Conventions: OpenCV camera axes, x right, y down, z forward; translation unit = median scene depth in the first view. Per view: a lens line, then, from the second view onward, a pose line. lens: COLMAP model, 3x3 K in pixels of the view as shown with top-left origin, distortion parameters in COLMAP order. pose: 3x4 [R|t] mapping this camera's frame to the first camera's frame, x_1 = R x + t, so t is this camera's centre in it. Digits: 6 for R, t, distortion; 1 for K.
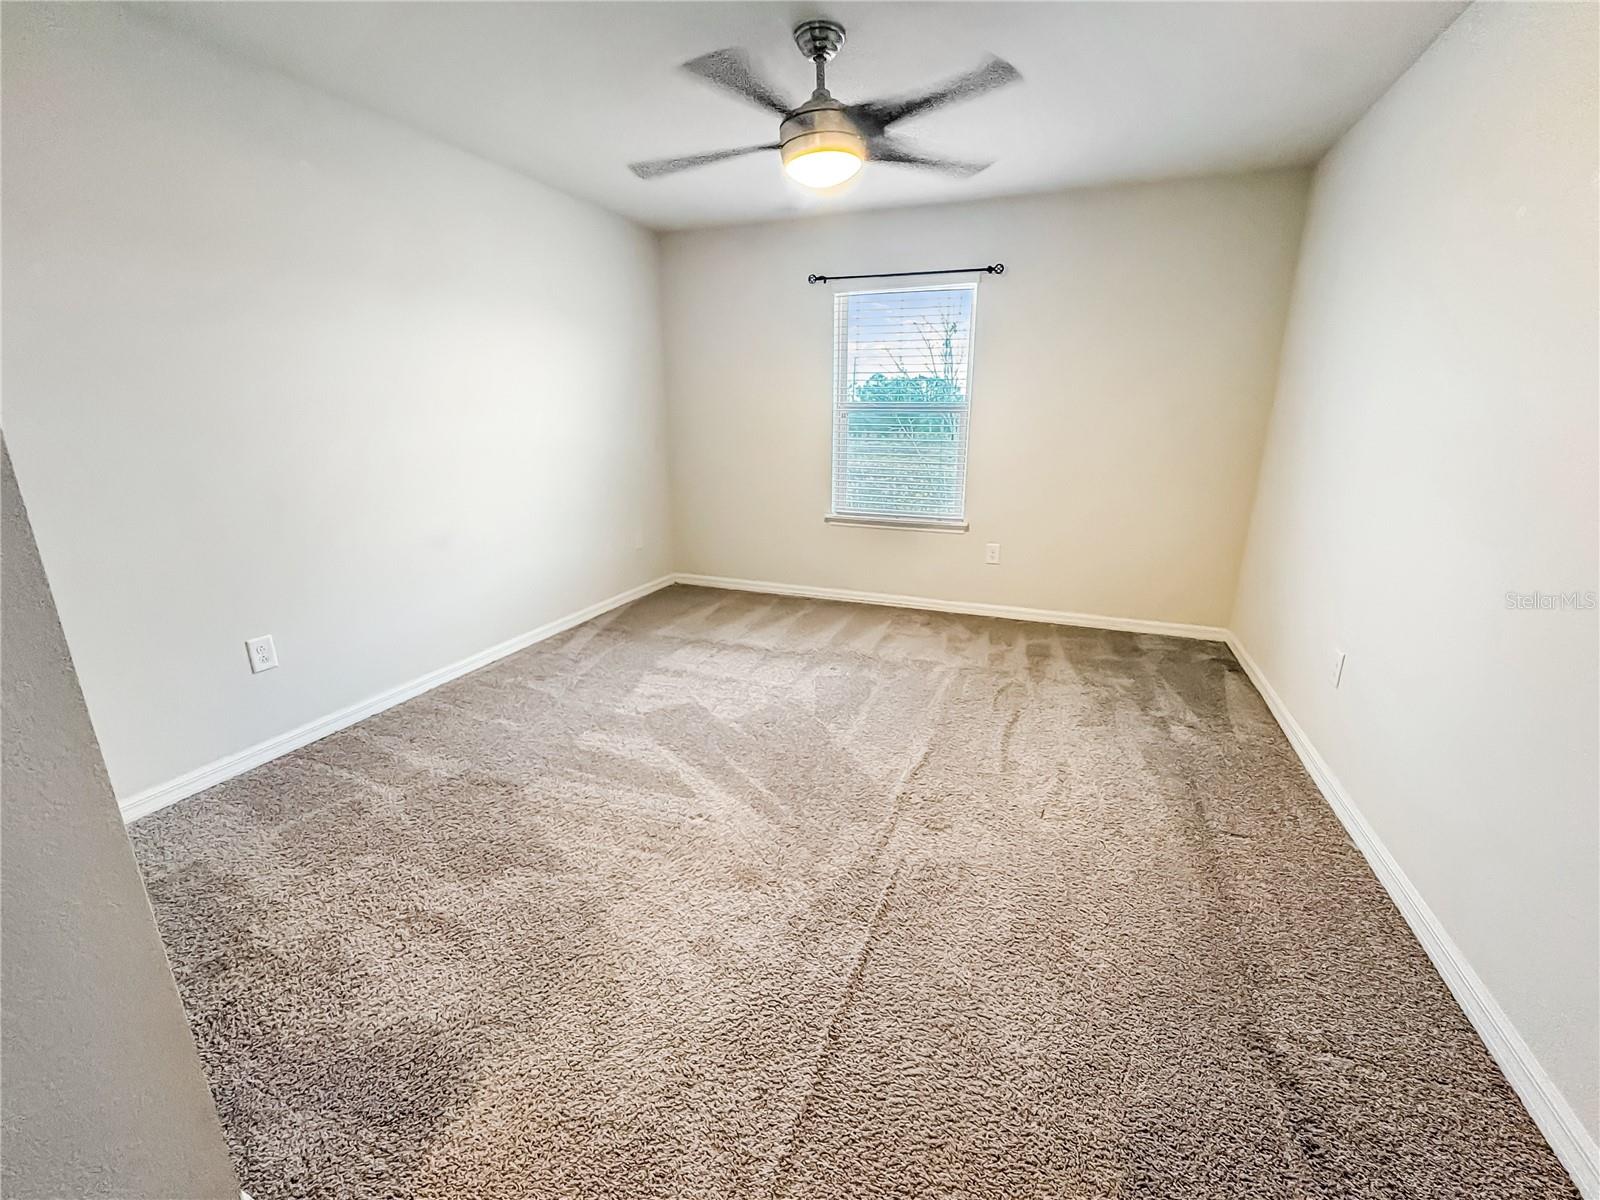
lens RADIAL K [[634.1, 0, 800.0], [0, 634.1, 600.0], [0, 0, 1]] dist [-0.001131, -0.000157]
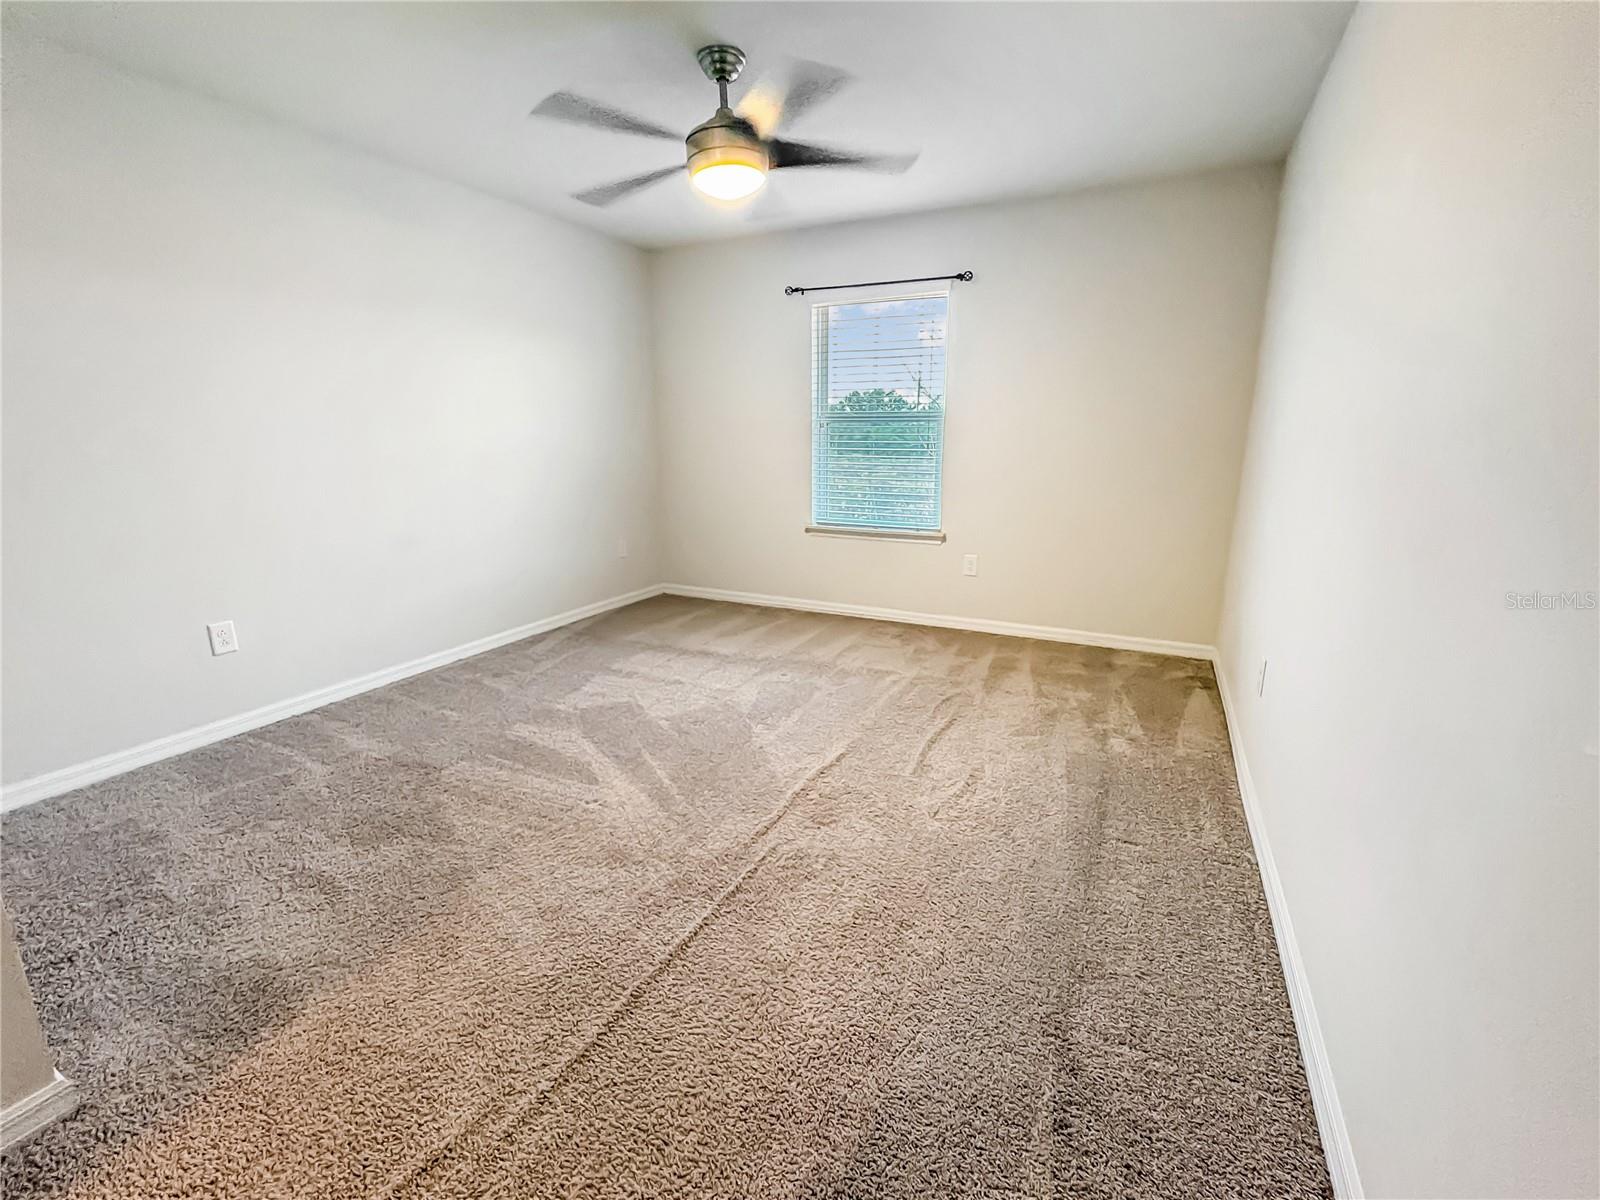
lens RADIAL K [[663.0, 0, 800.0], [0, 663.0, 600.0], [0, 0, 1]] dist [0.000722, -0.000583]
pose [[0.996289, 0.017690, -0.084232, 0.244025], [-0.021232, 0.998920, -0.041336, 0.051260], [0.083410, 0.042971, 0.995588, -0.049326]]
